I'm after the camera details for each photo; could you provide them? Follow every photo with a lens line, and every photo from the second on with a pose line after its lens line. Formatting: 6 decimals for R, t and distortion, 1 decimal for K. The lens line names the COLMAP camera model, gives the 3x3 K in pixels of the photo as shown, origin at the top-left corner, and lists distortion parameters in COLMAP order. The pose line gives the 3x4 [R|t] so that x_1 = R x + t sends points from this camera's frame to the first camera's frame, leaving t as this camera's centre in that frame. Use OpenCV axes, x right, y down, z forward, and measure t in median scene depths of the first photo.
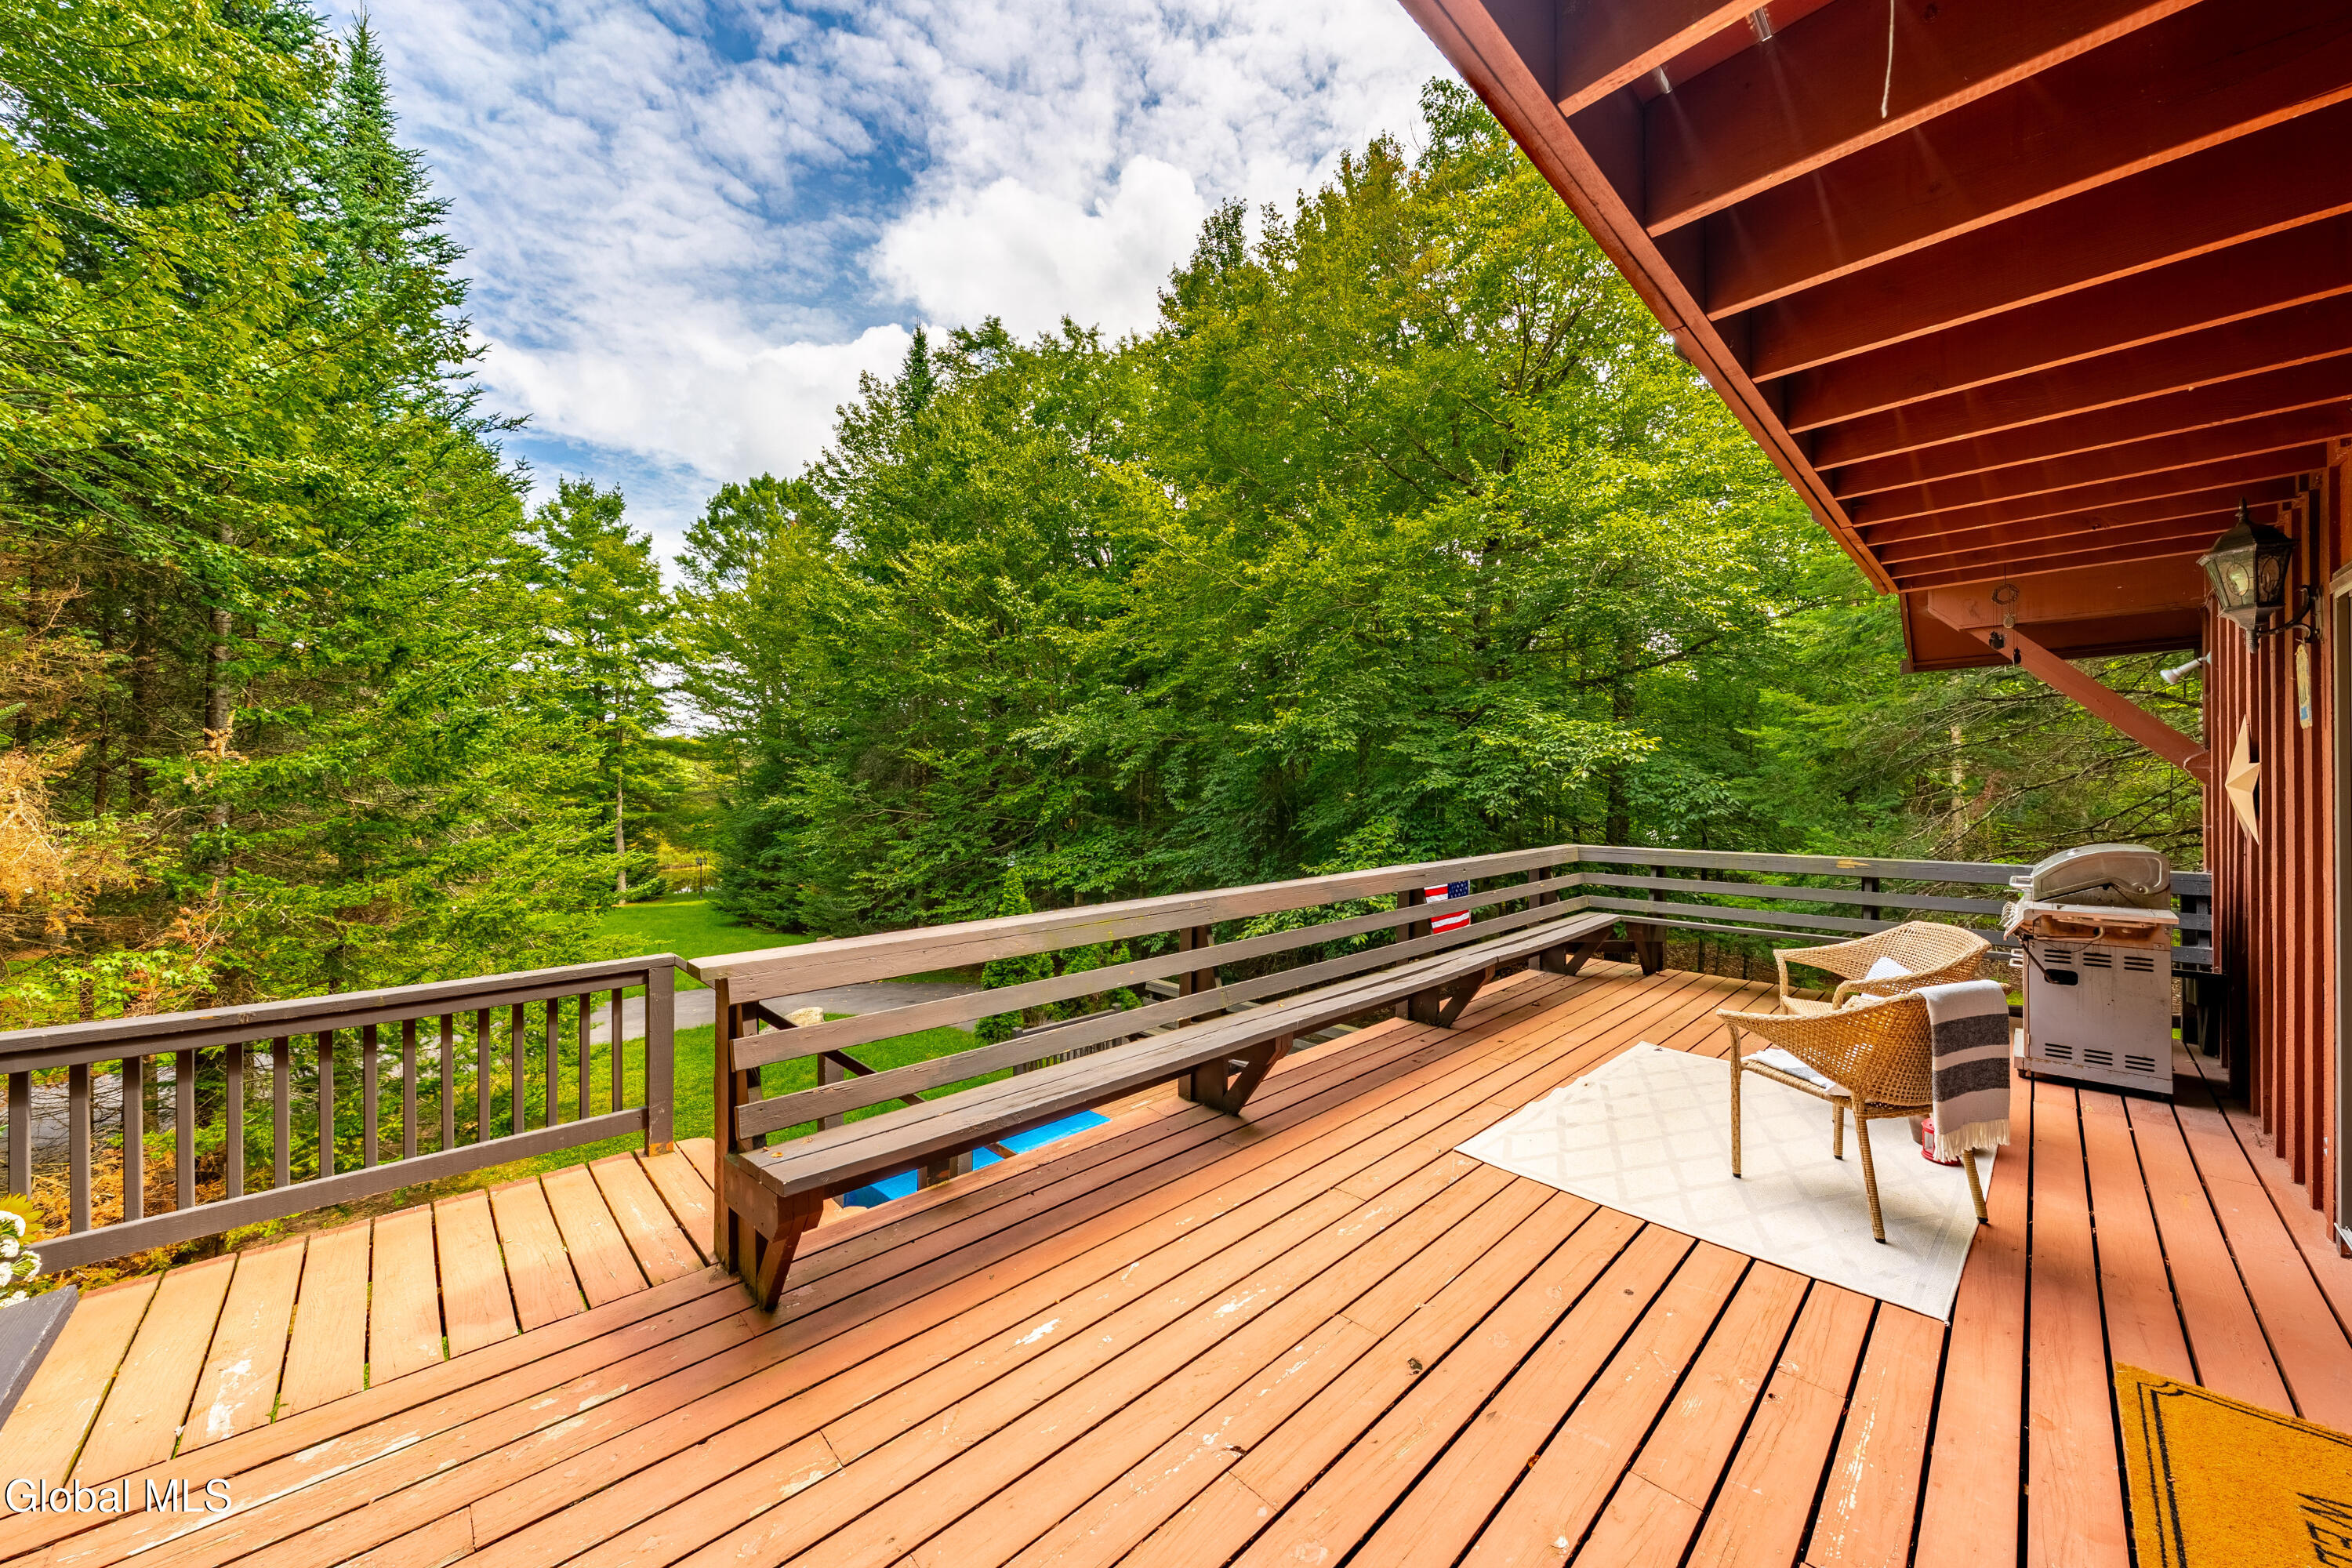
lens RADIAL K [[829.7, 0, 1180.5], [0, 829.7, 791.9], [0, 0, 1]] dist [-0.001328, -0.000103]
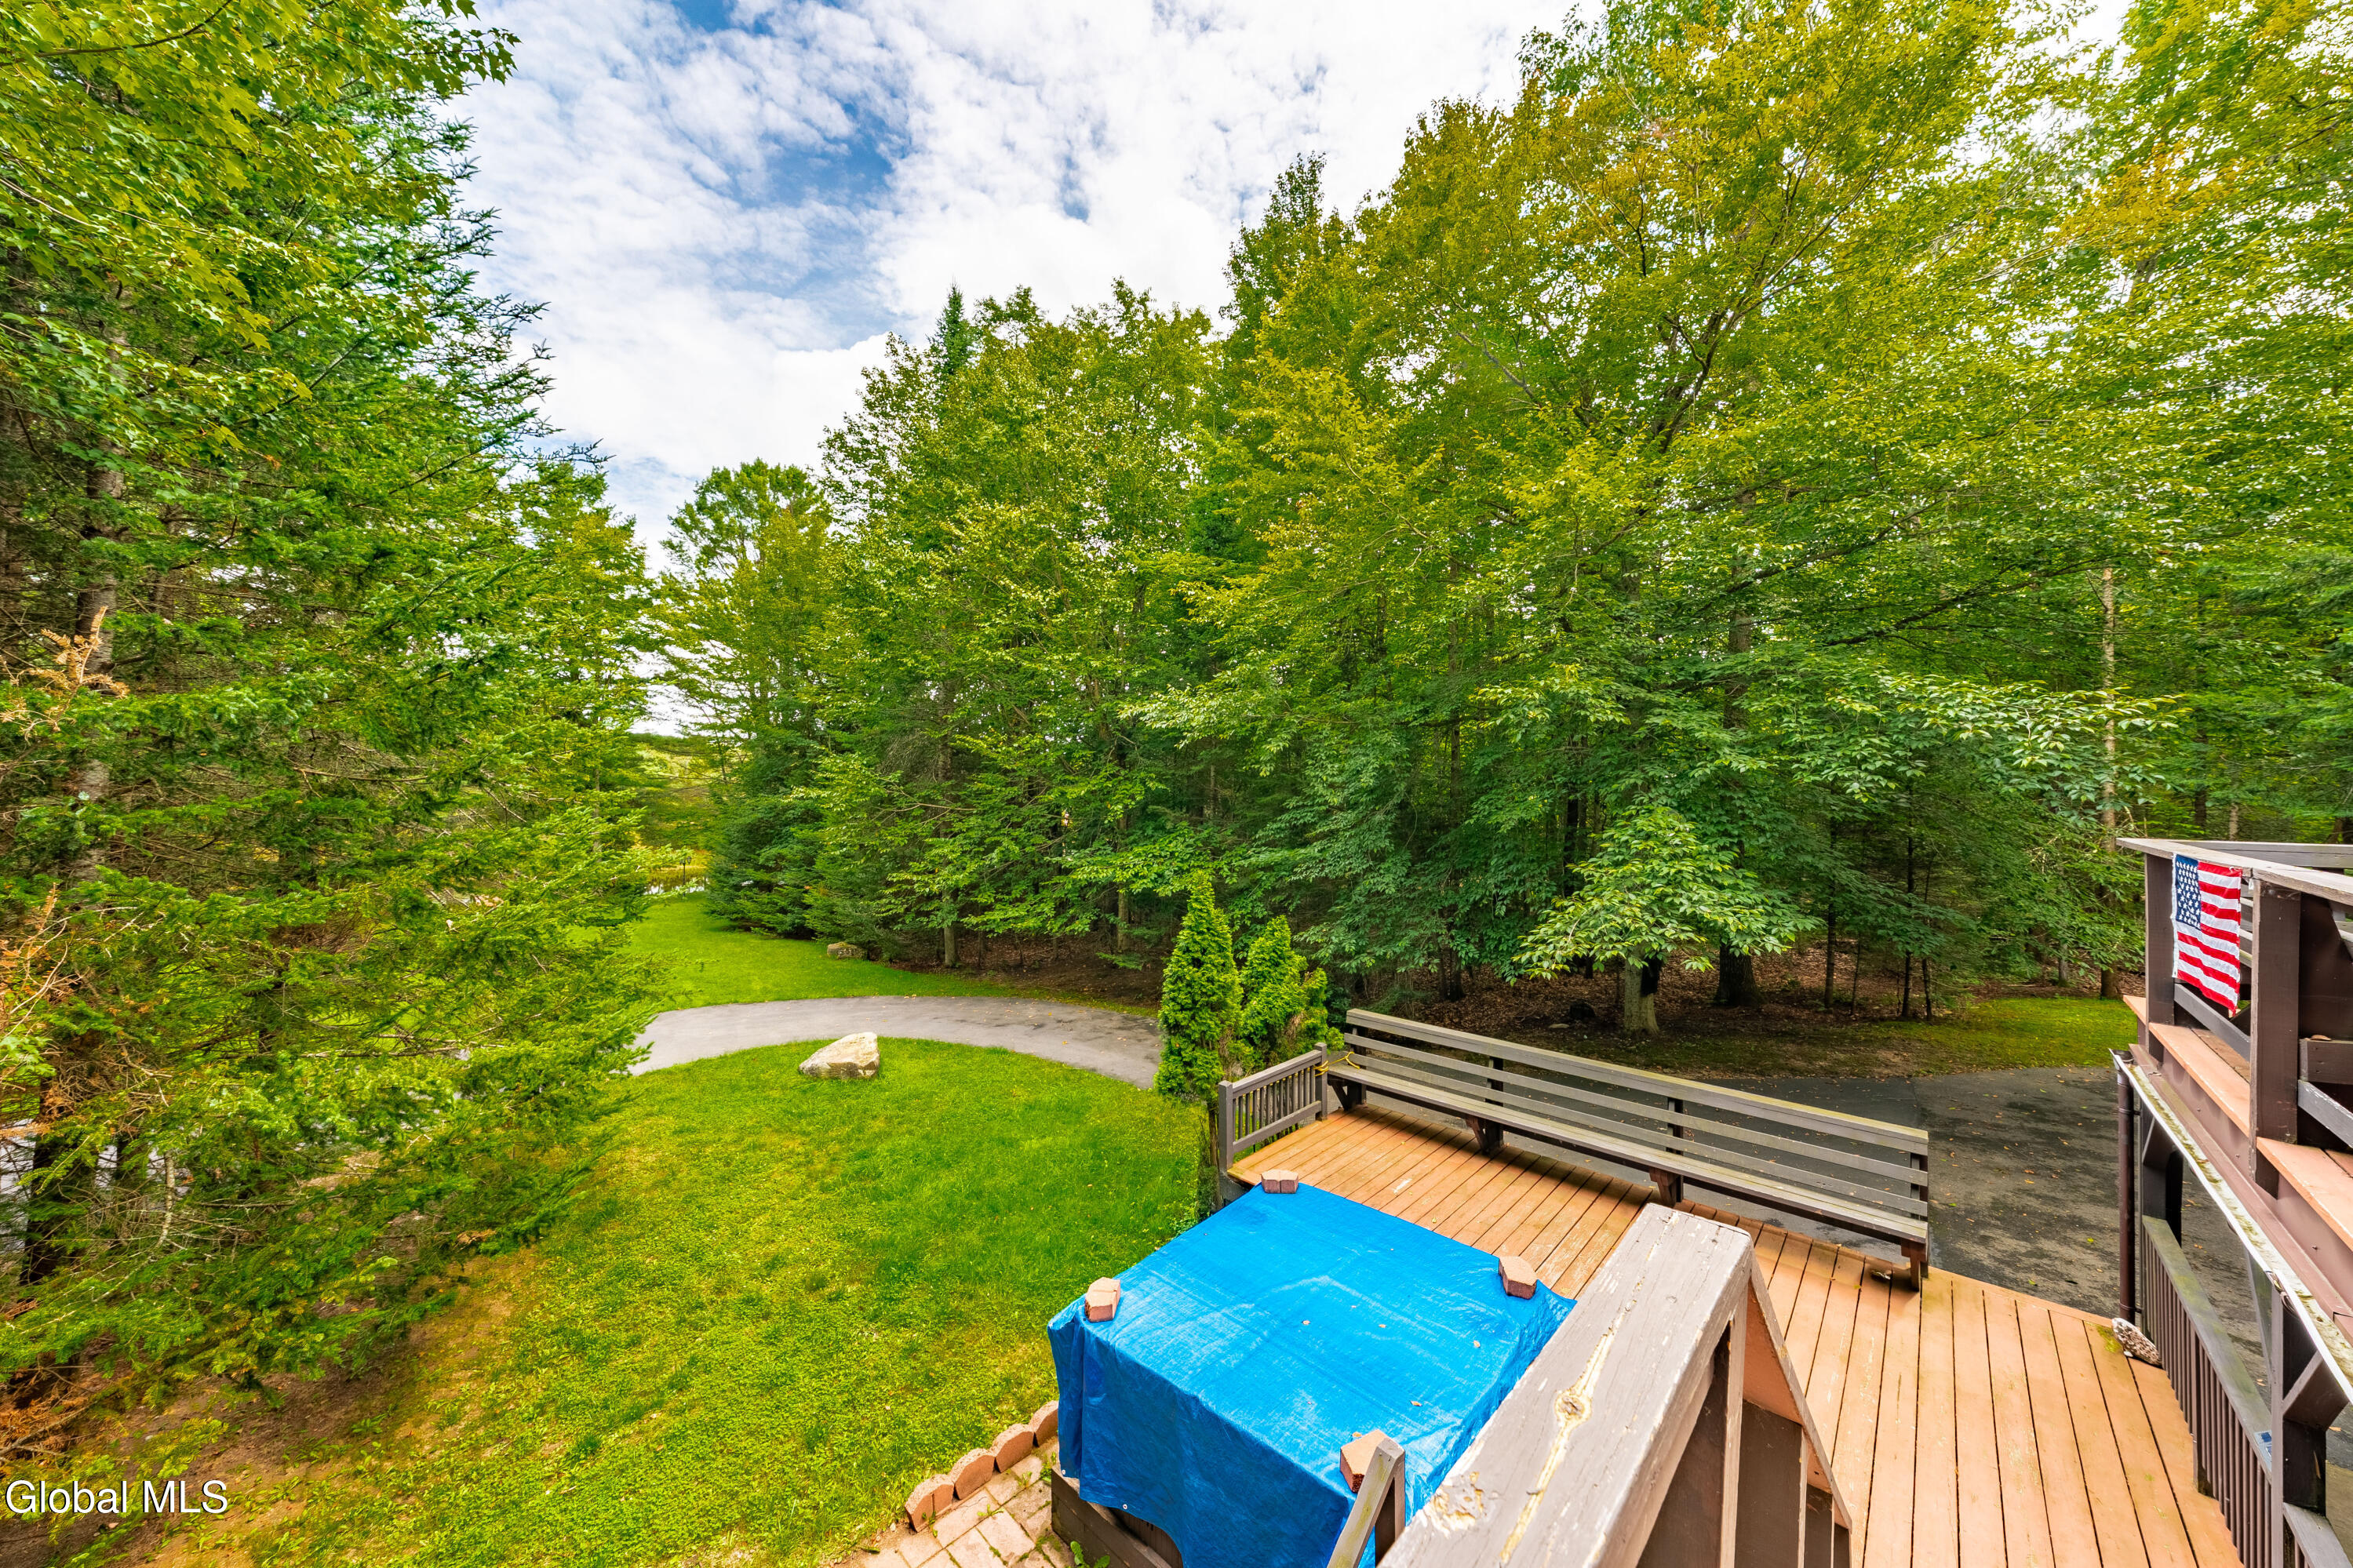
lens RADIAL K [[800.9, 0, 1183.5], [0, 800.9, 780.5], [0, 0, 1]] dist [-0.000959, 0.000023]
pose [[0.998593, 0.008290, 0.052383, -0.097427], [-0.007306, 0.999794, -0.018933, 0.008806], [-0.052530, 0.018523, 0.998448, 0.095727]]
